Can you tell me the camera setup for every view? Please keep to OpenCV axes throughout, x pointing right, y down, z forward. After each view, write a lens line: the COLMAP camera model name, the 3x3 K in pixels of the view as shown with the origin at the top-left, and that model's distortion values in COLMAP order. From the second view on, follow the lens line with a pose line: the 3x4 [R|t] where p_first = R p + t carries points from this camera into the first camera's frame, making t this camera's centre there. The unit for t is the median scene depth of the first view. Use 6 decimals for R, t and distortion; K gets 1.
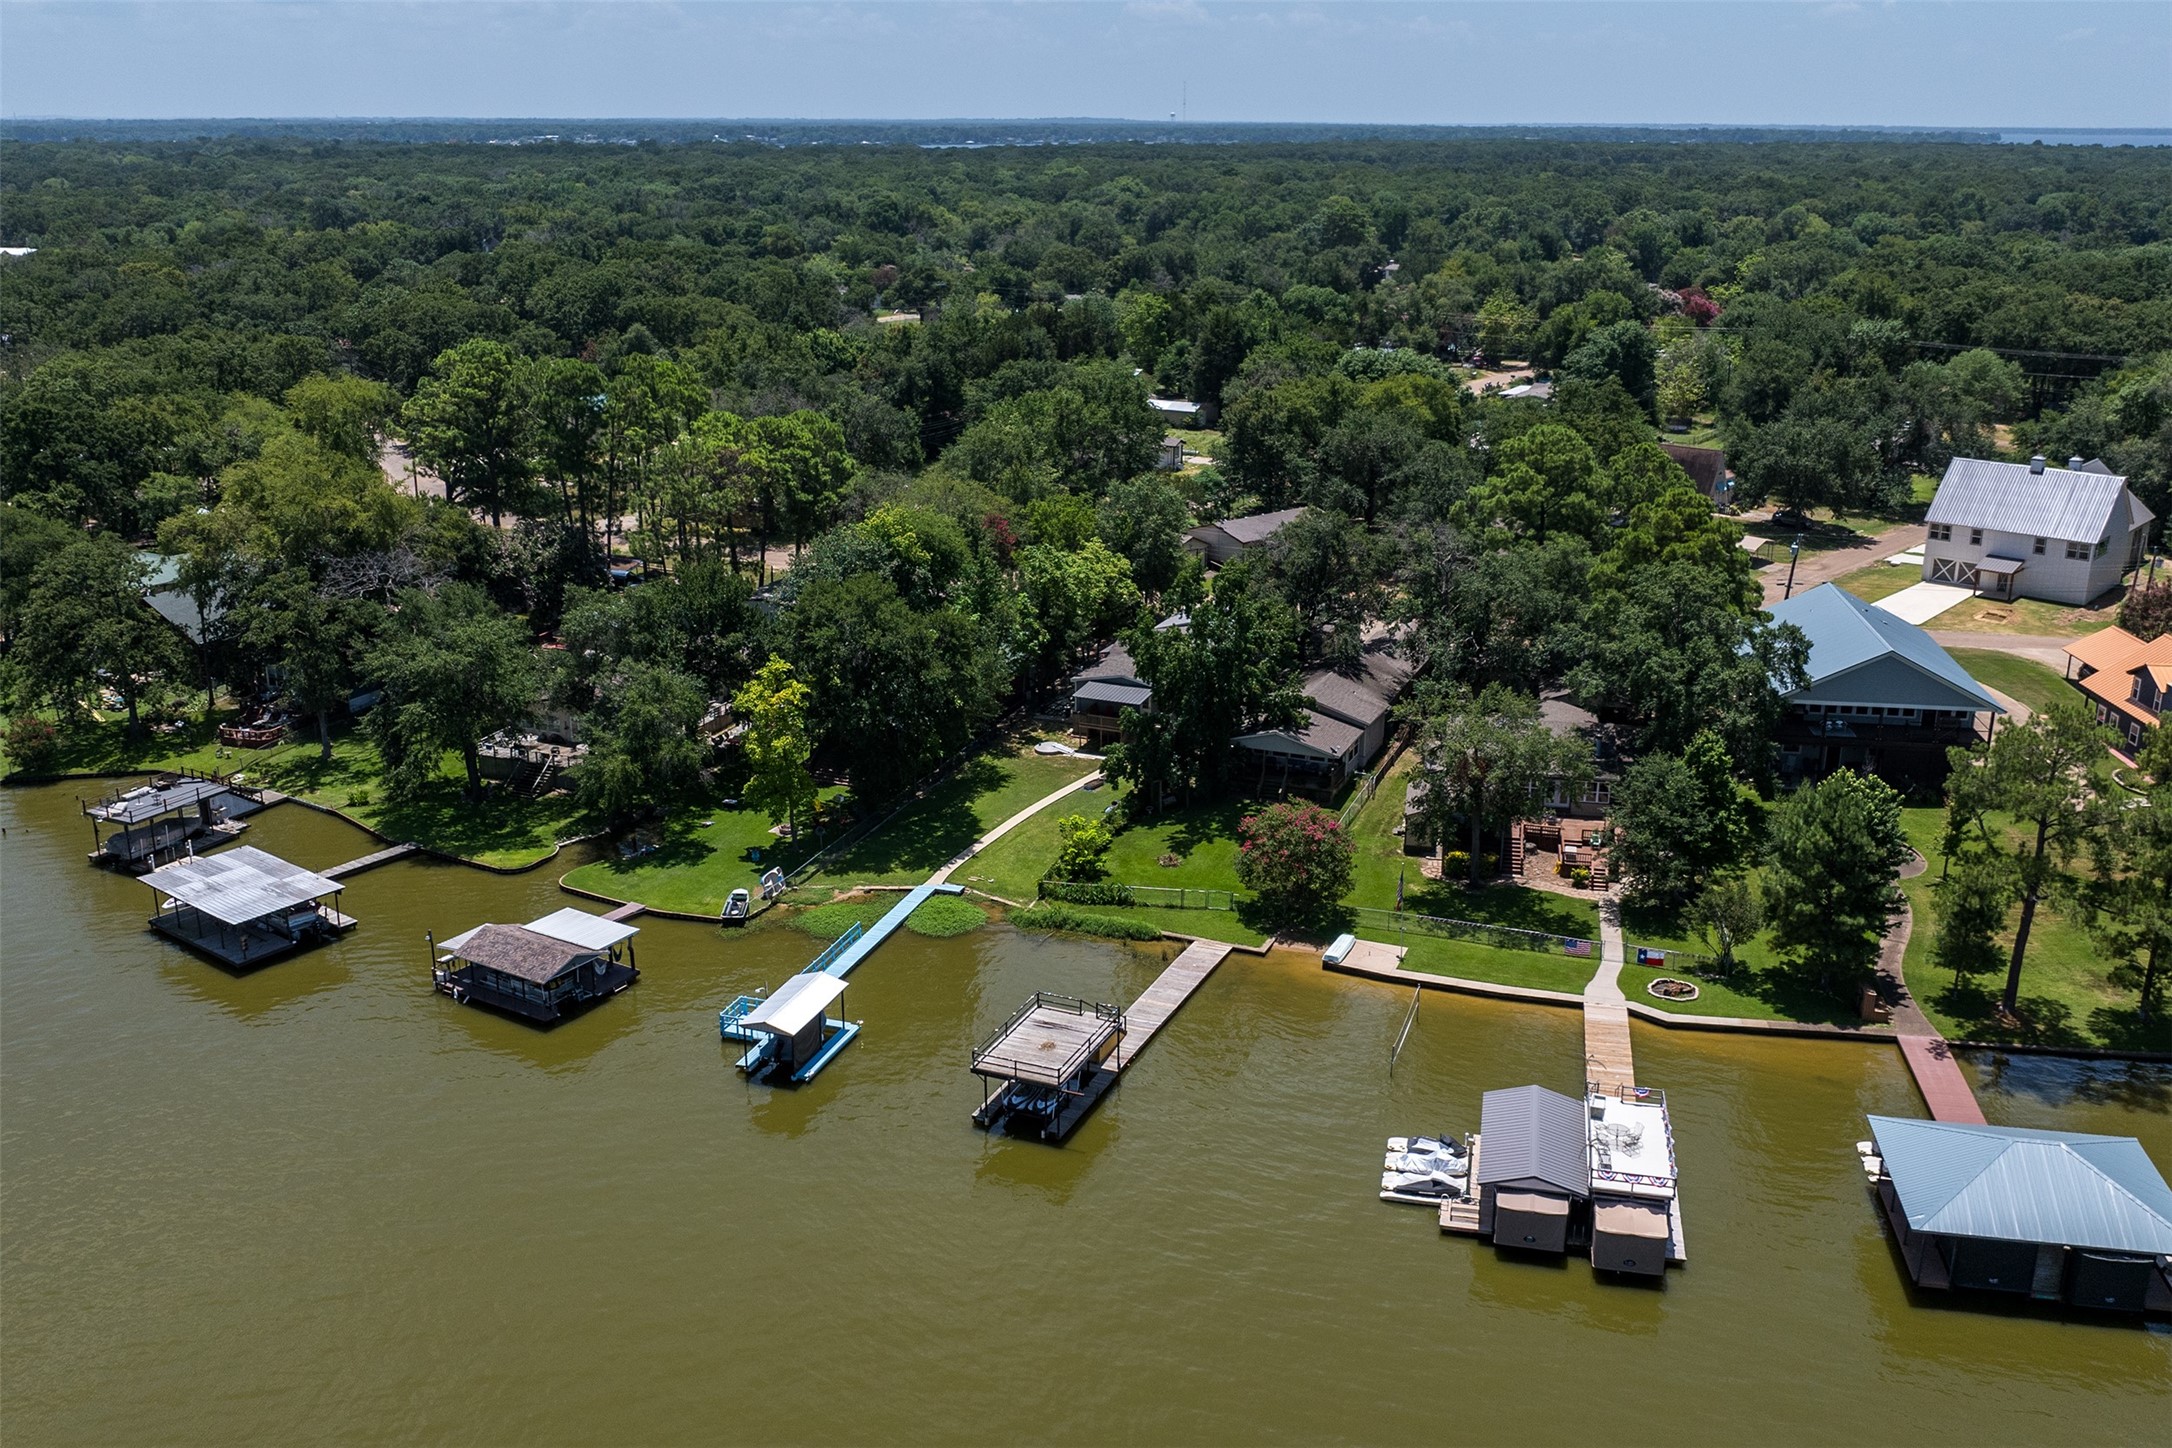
lens RADIAL K [[1941.0, 0, 1085.5], [0, 1941.0, 722.8], [0, 0, 1]] dist [-0.015171, -0.012851]
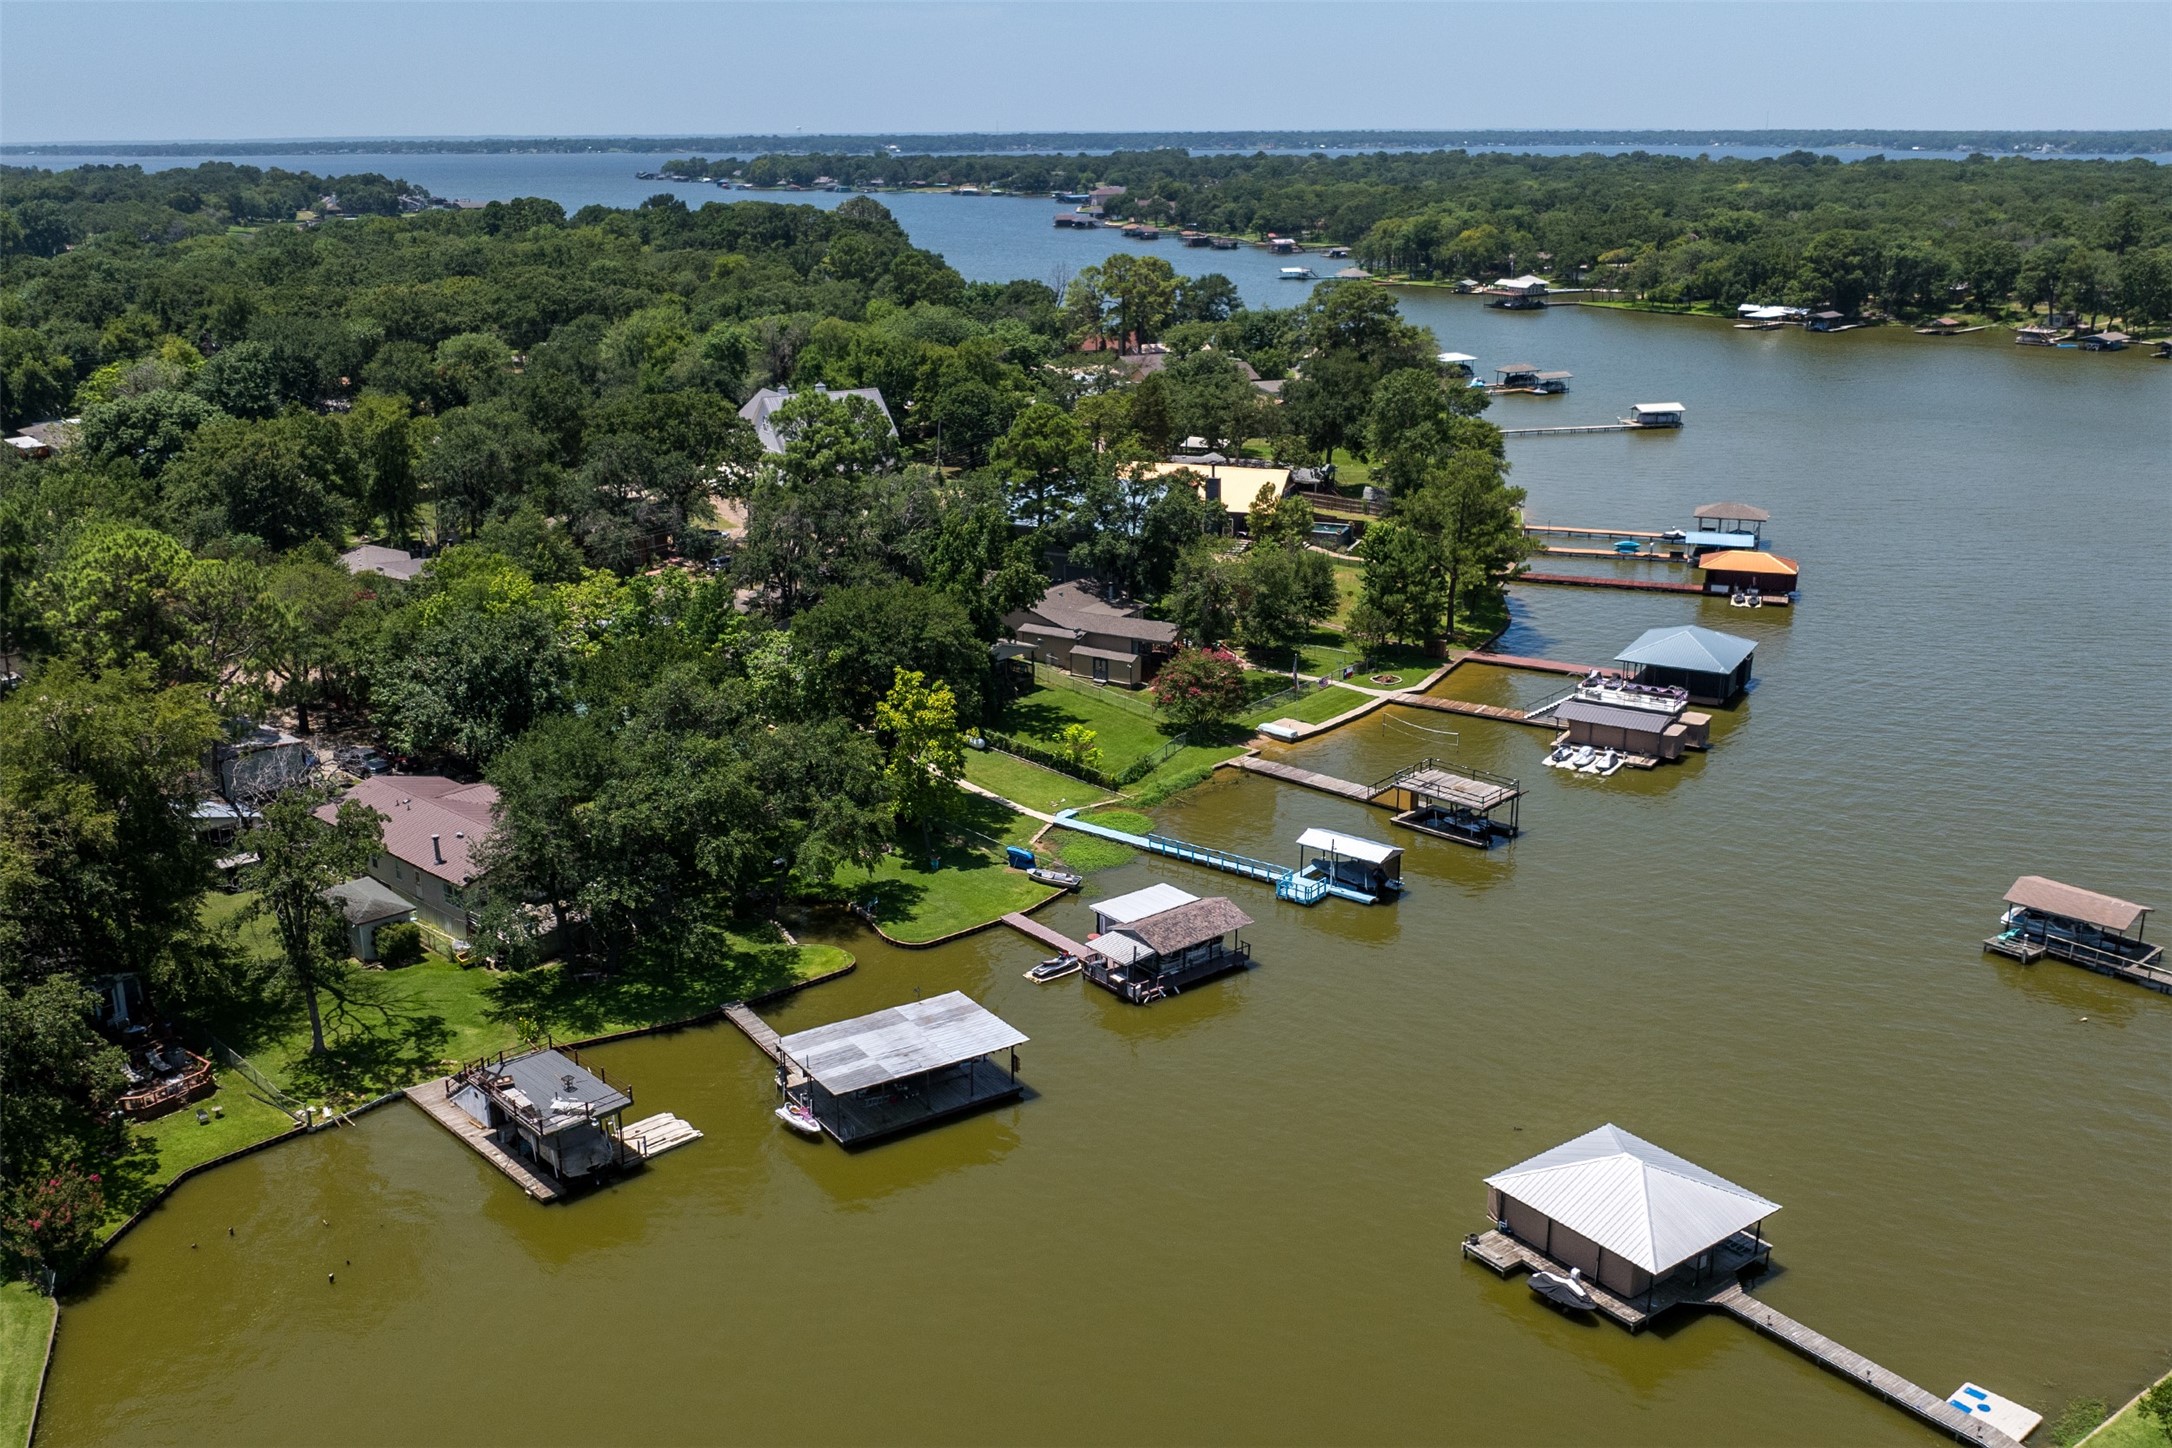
lens RADIAL K [[1941.0, 0, 1085.4], [0, 1941.0, 725.0], [0, 0, 1]] dist [-0.015171, -0.012851]
pose [[0.309950, -0.271783, 0.911079, -1.045327], [0.284995, 0.940765, 0.183683, -0.163172], [-0.907033, 0.202721, 0.369046, 0.536267]]
